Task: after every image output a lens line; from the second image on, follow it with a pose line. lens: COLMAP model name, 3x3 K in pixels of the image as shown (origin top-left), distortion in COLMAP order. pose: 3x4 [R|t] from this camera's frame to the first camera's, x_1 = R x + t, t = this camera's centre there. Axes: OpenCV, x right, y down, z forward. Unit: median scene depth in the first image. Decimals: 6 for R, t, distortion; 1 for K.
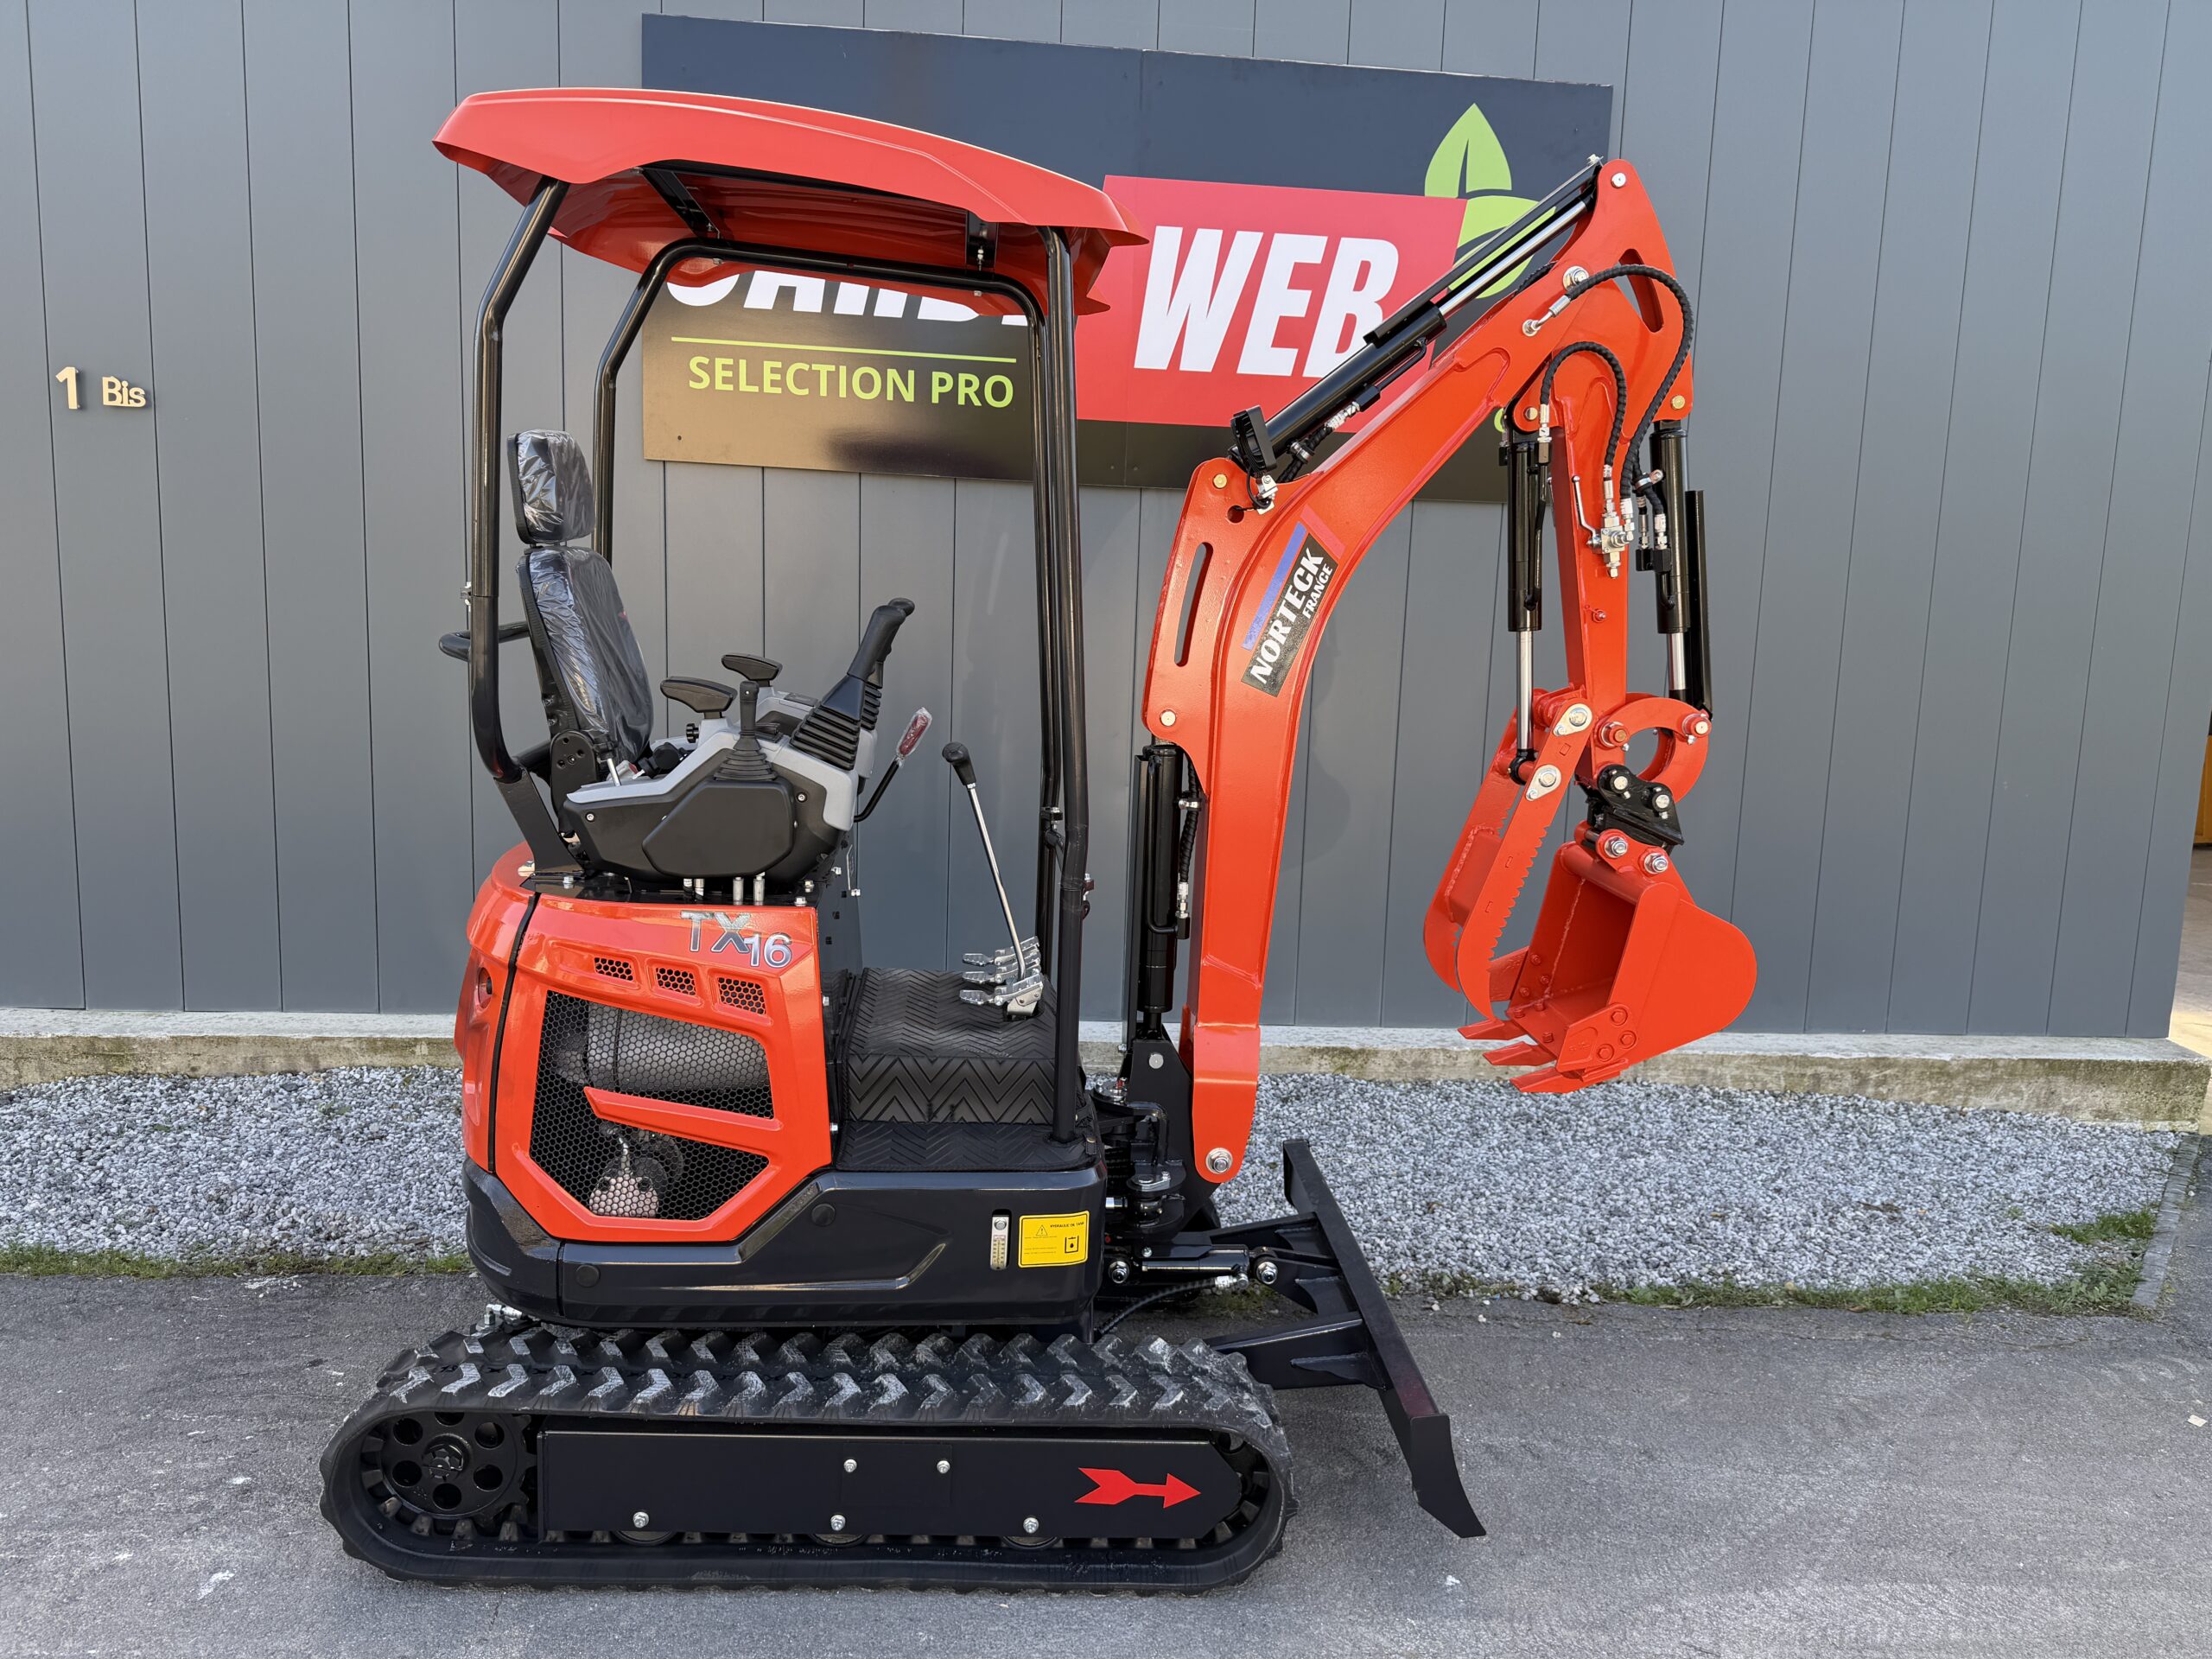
lens RADIAL K [[1561.2, 0, 1121.9], [0, 1561.2, 838.1], [0, 0, 1]] dist [0.039845, -0.054318]
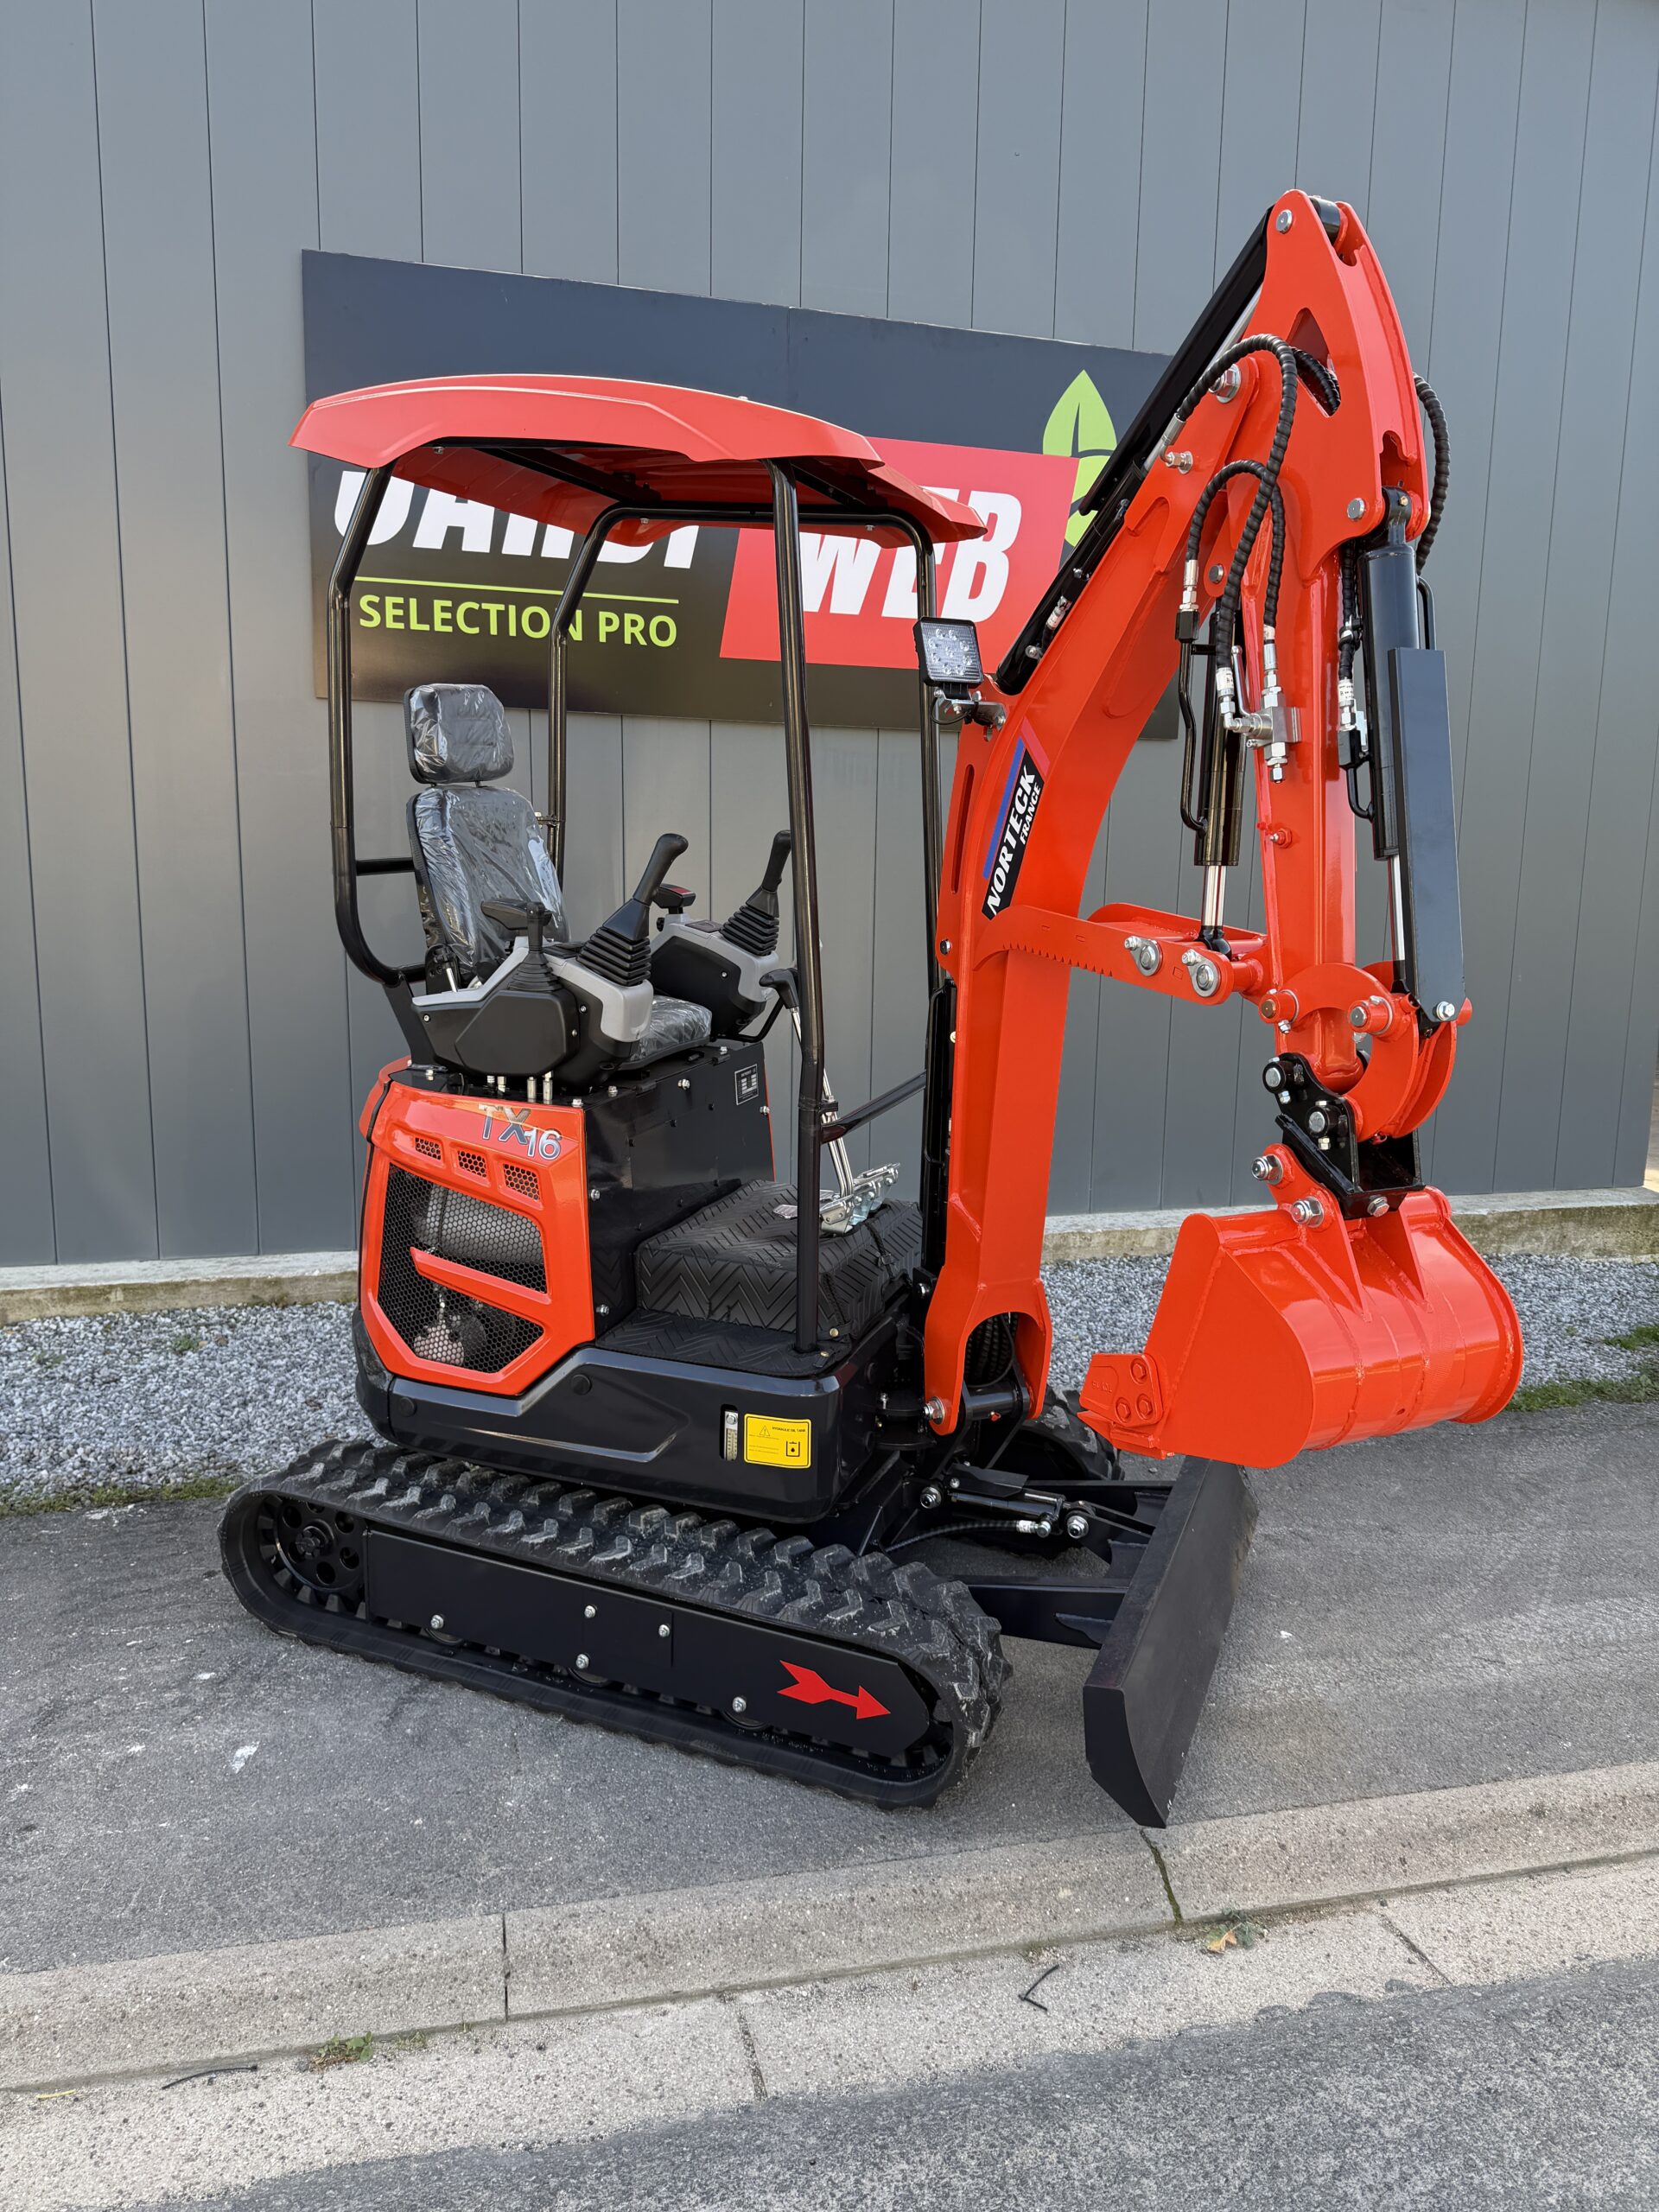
lens RADIAL K [[1561.2, 0, 837.1], [0, 1561.2, 1130.0], [0, 0, 1]] dist [0.039845, -0.054318]
pose [[0.981023, -0.052121, 0.186754, -0.179067], [0.045206, 0.998132, 0.041098, 0.009341], [-0.188547, -0.031876, 0.981547, -0.060533]]
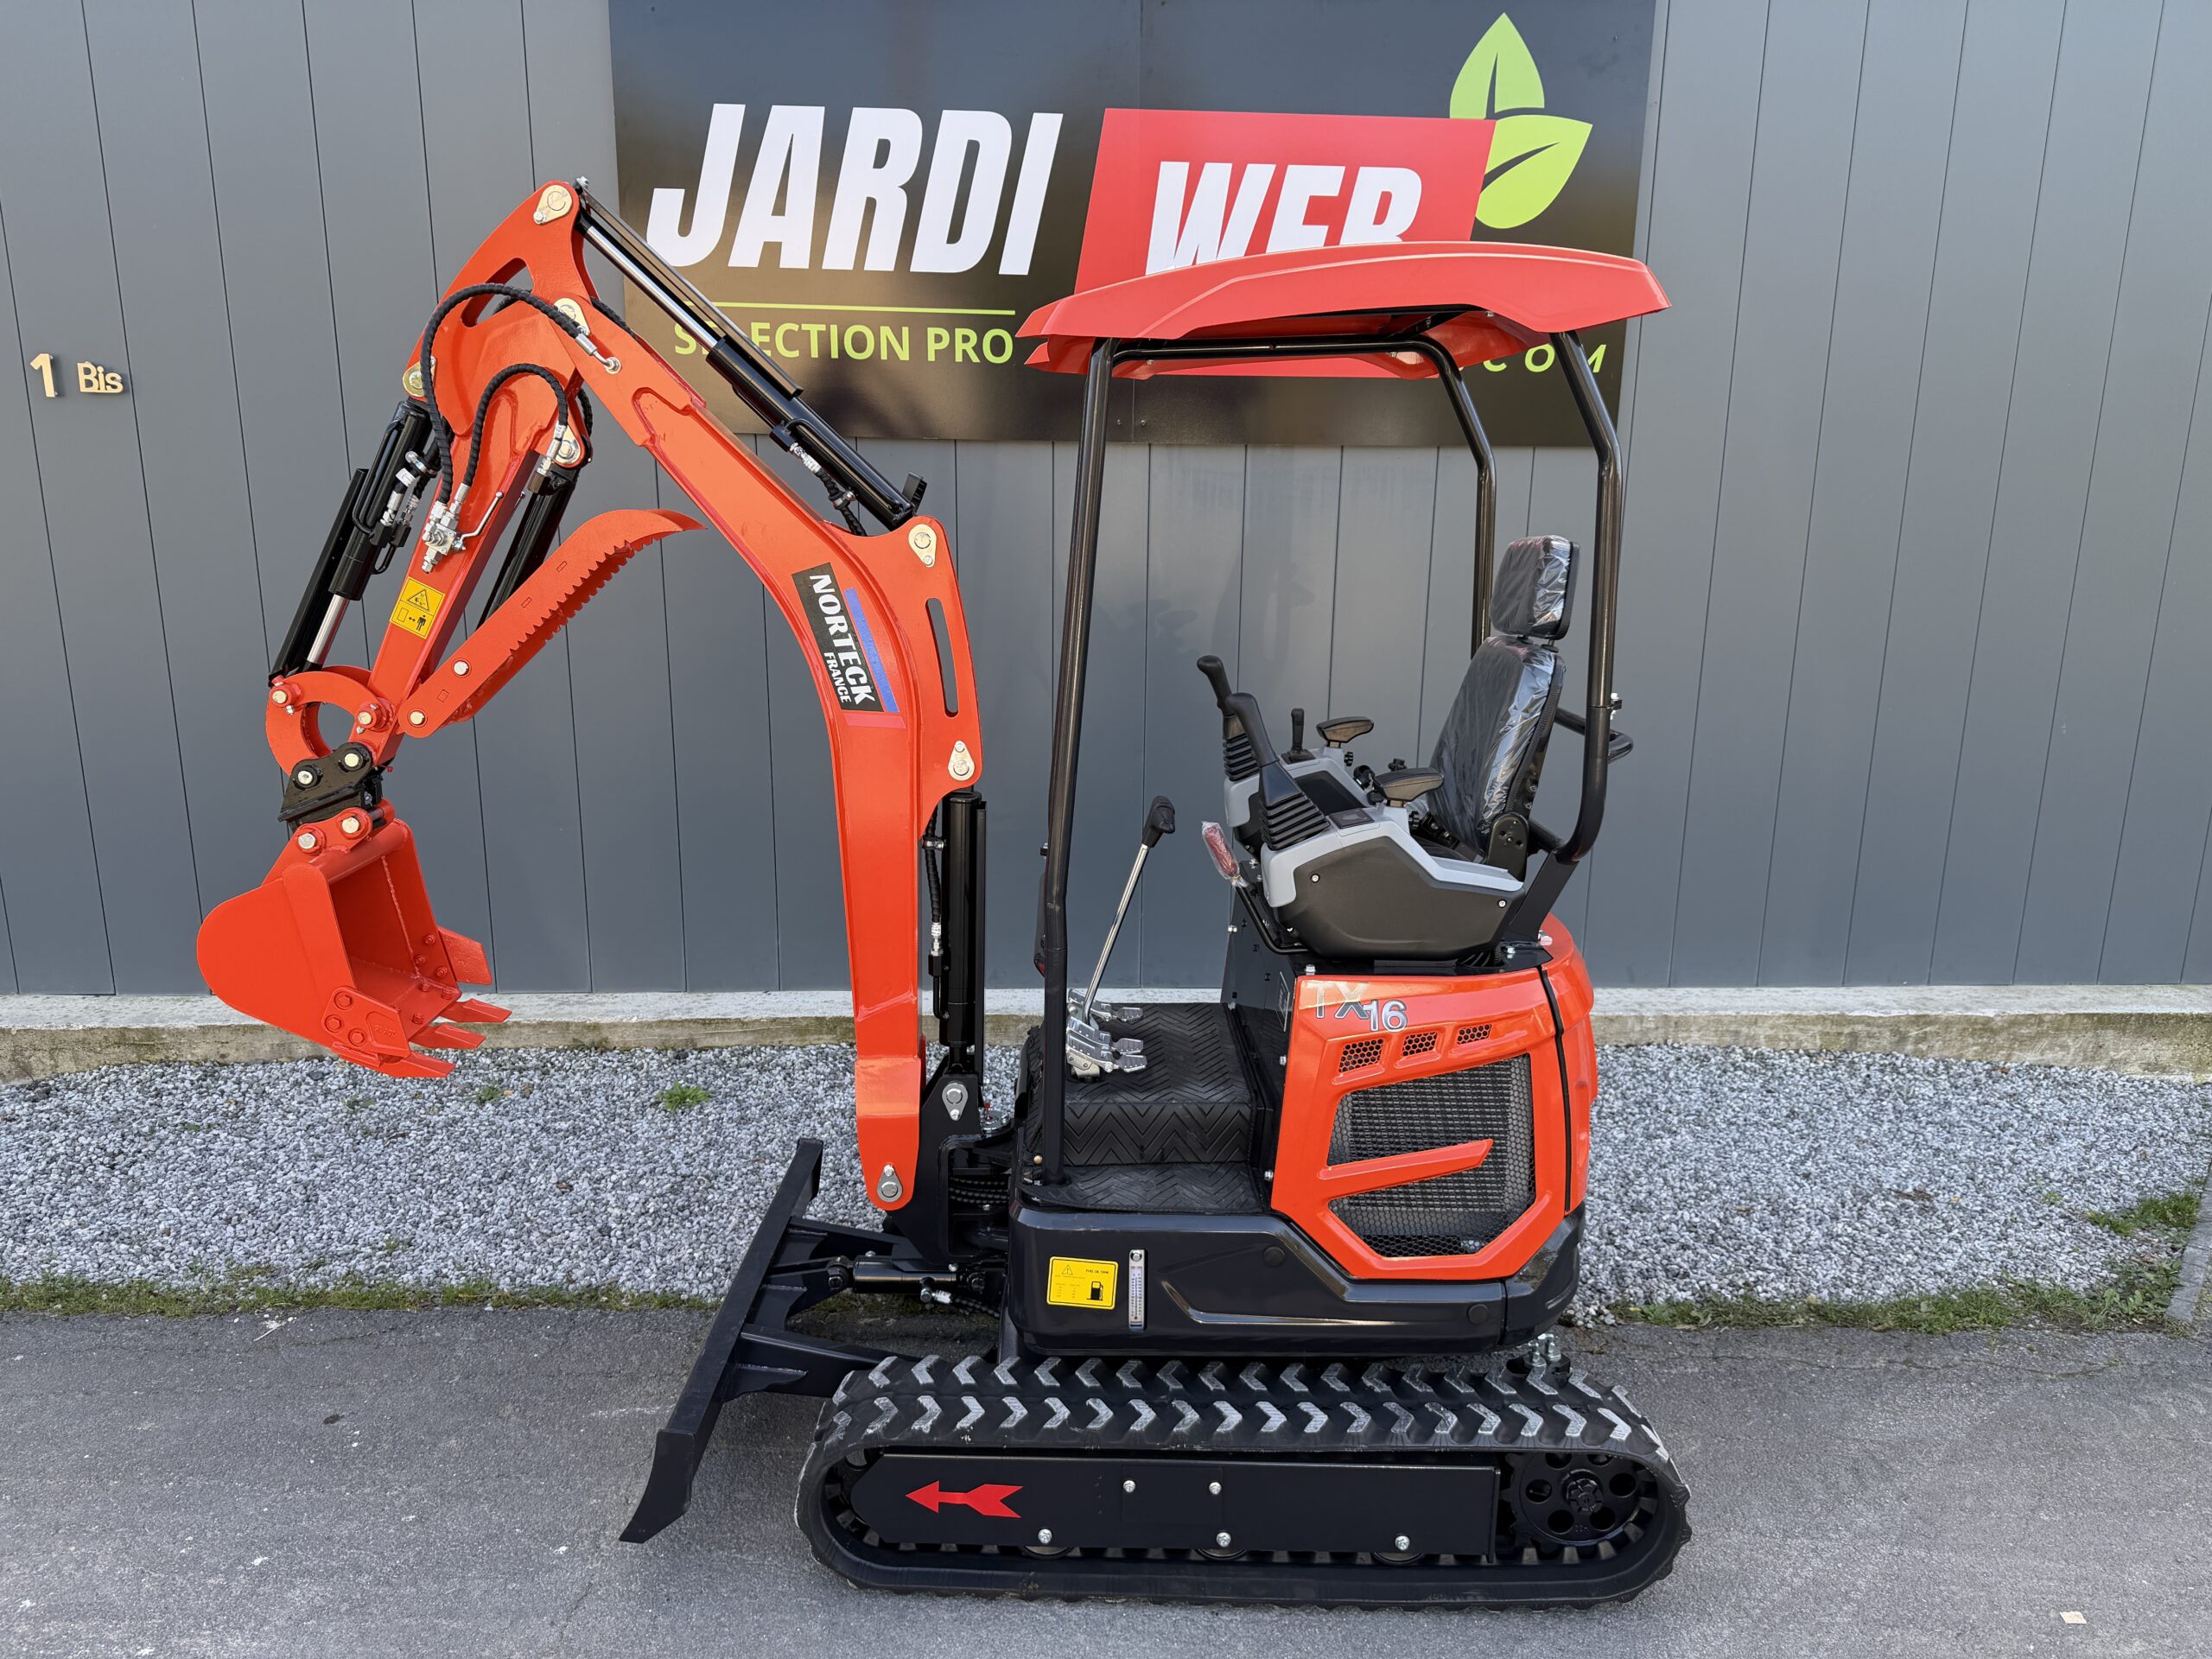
lens RADIAL K [[1561.2, 0, 1111.9], [0, 1561.2, 830.7], [0, 0, 1]] dist [0.039845, -0.054318]
pose [[0.999164, -0.014913, -0.038068, 0.022647], [0.018595, 0.994986, 0.098268, -0.086038], [0.036412, -0.098894, 0.994432, 0.027646]]
